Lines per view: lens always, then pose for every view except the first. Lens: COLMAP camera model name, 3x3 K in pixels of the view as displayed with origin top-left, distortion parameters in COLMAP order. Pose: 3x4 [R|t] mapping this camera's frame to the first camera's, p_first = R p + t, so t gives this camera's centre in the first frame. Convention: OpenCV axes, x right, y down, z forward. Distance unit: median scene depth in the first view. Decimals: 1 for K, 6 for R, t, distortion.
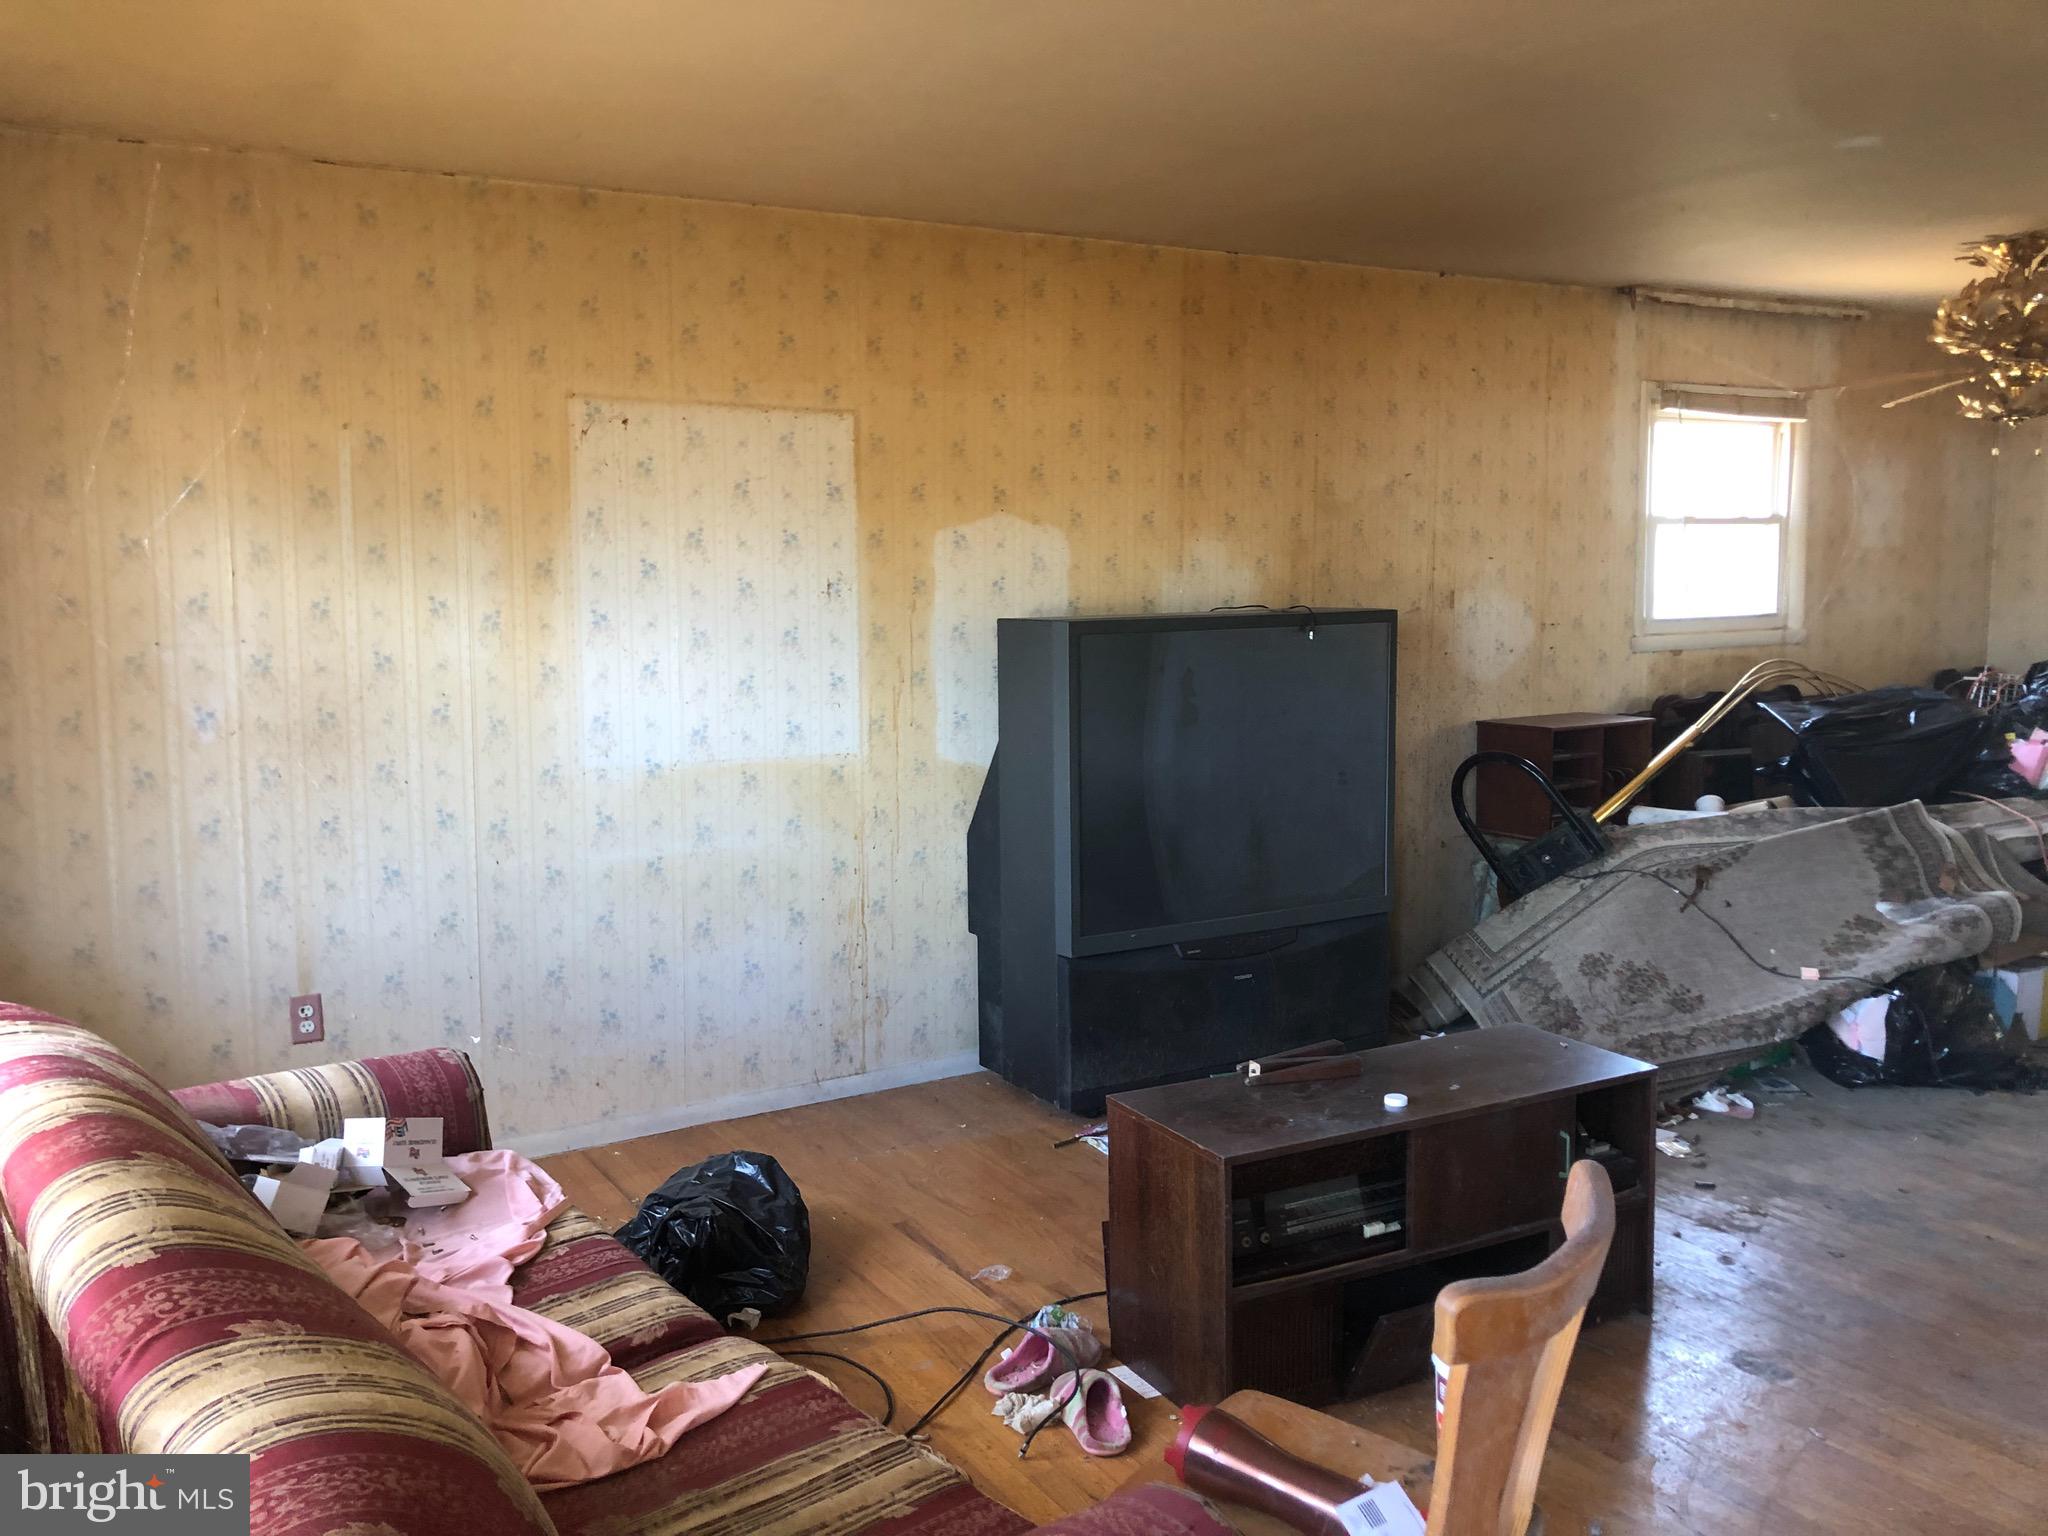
lens RADIAL K [[1723.0, 0, 1022.1], [0, 1723.0, 756.3], [0, 0, 1]] dist [0.049017, -0.129280]
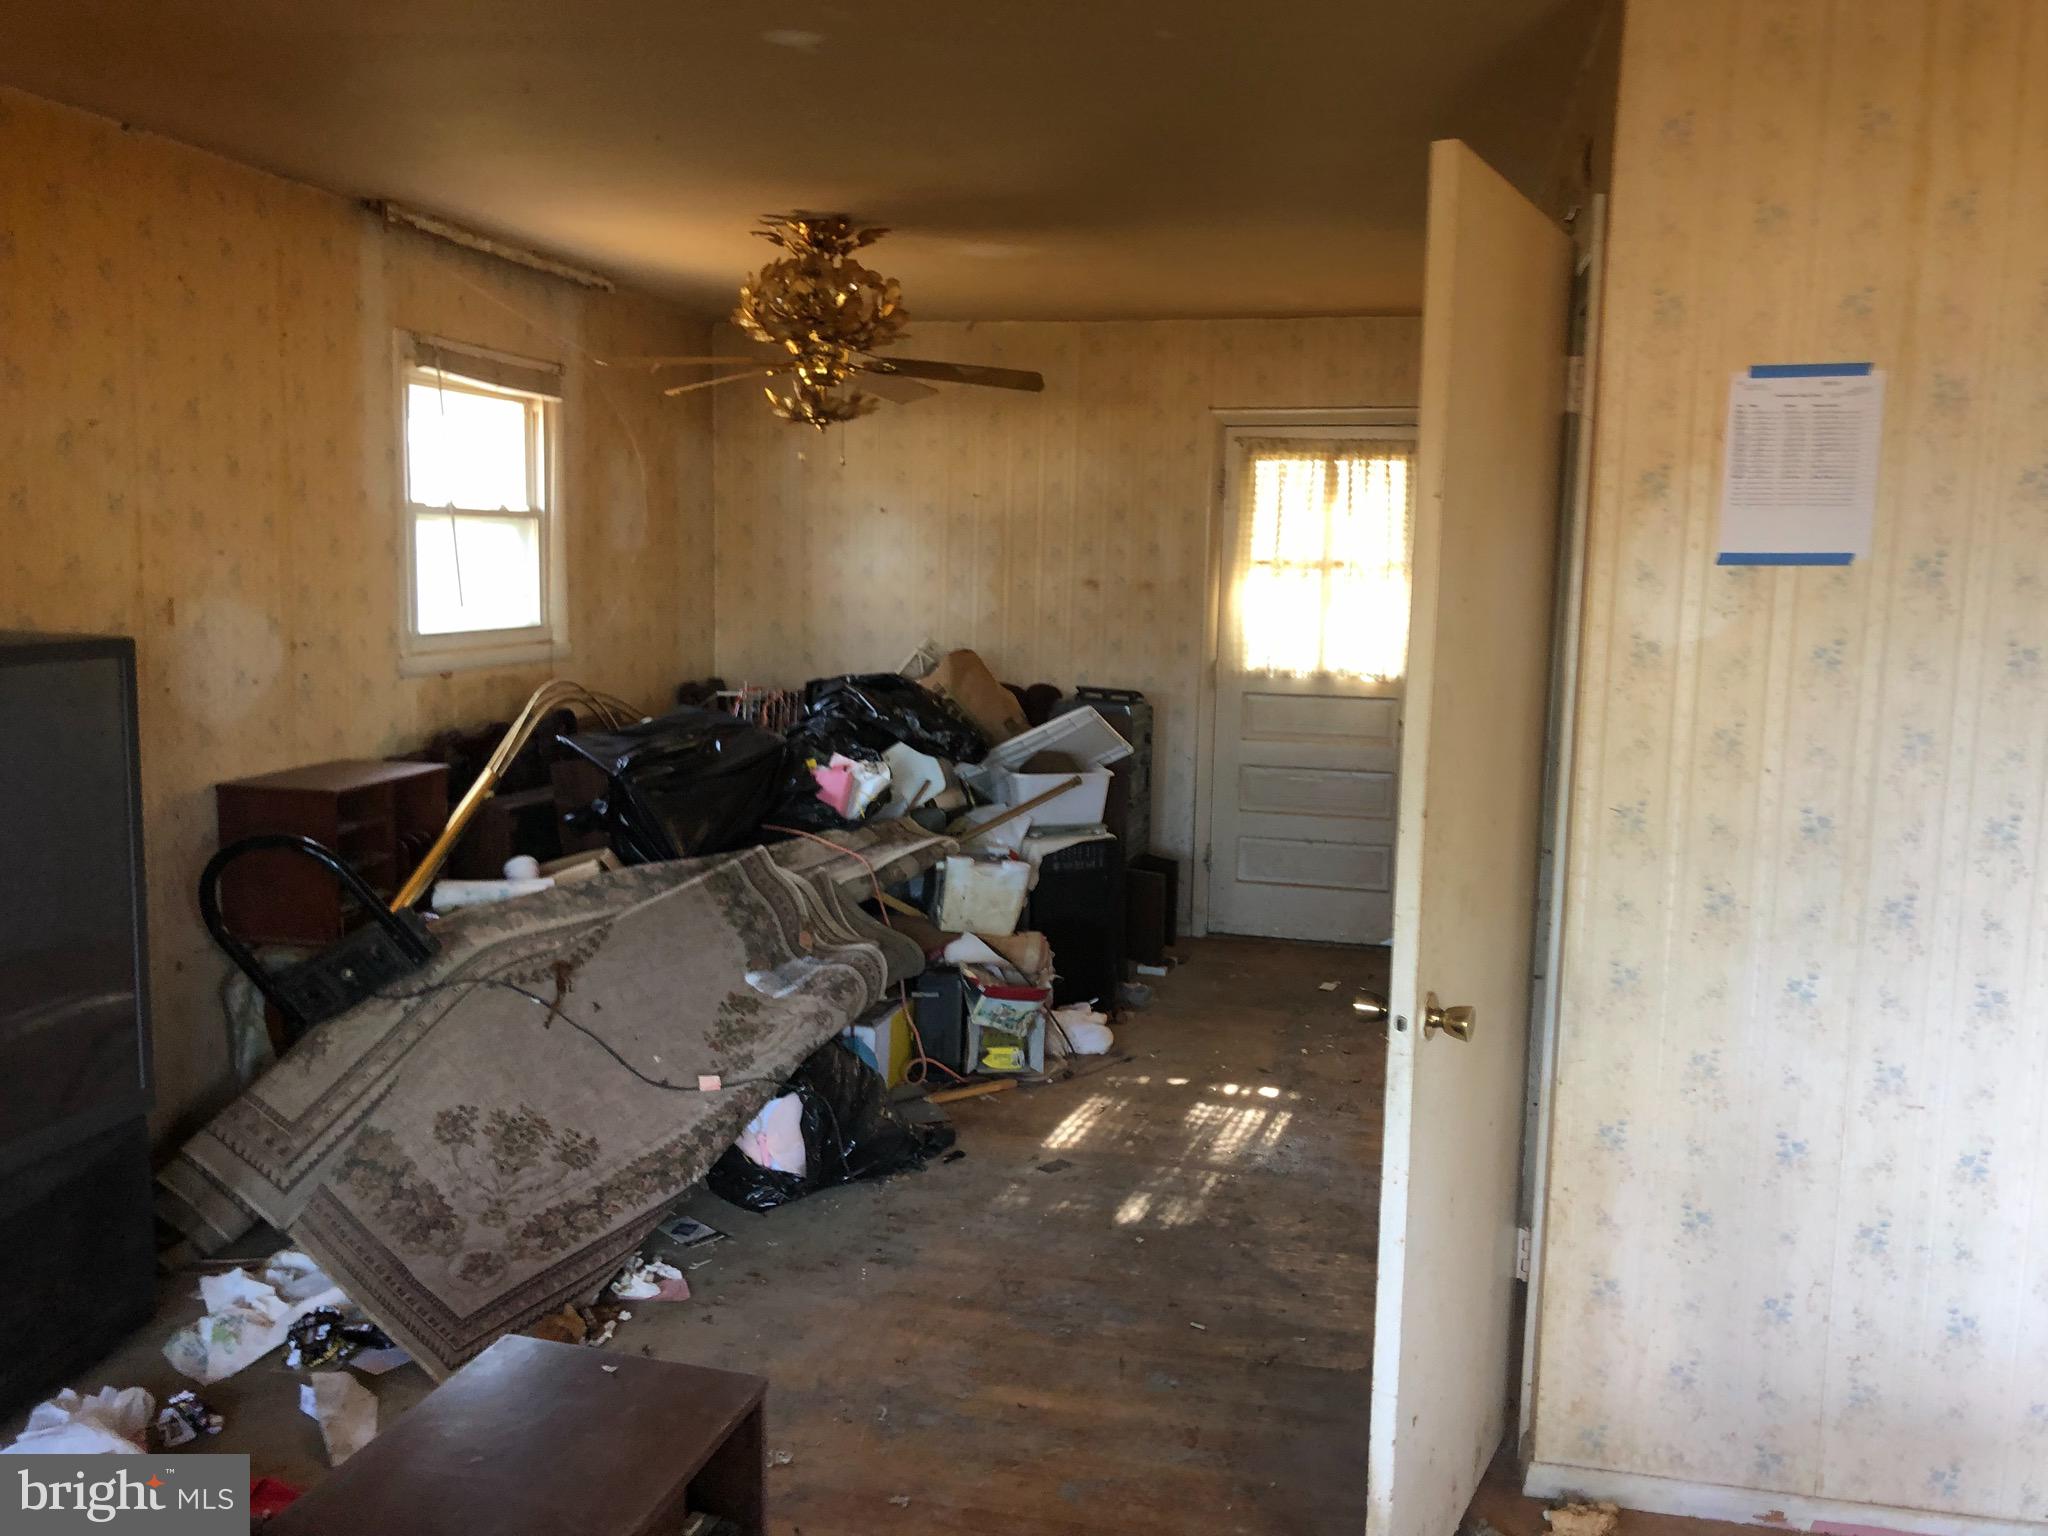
lens RADIAL K [[1605.4, 0, 975.6], [0, 1605.4, 776.3], [0, 0, 1]] dist [0.031941, -0.064274]
pose [[0.684280, -0.068475, 0.725997, -0.001713], [0.040894, 0.997618, 0.055550, -0.051731], [-0.728072, -0.008323, 0.685451, 0.354018]]
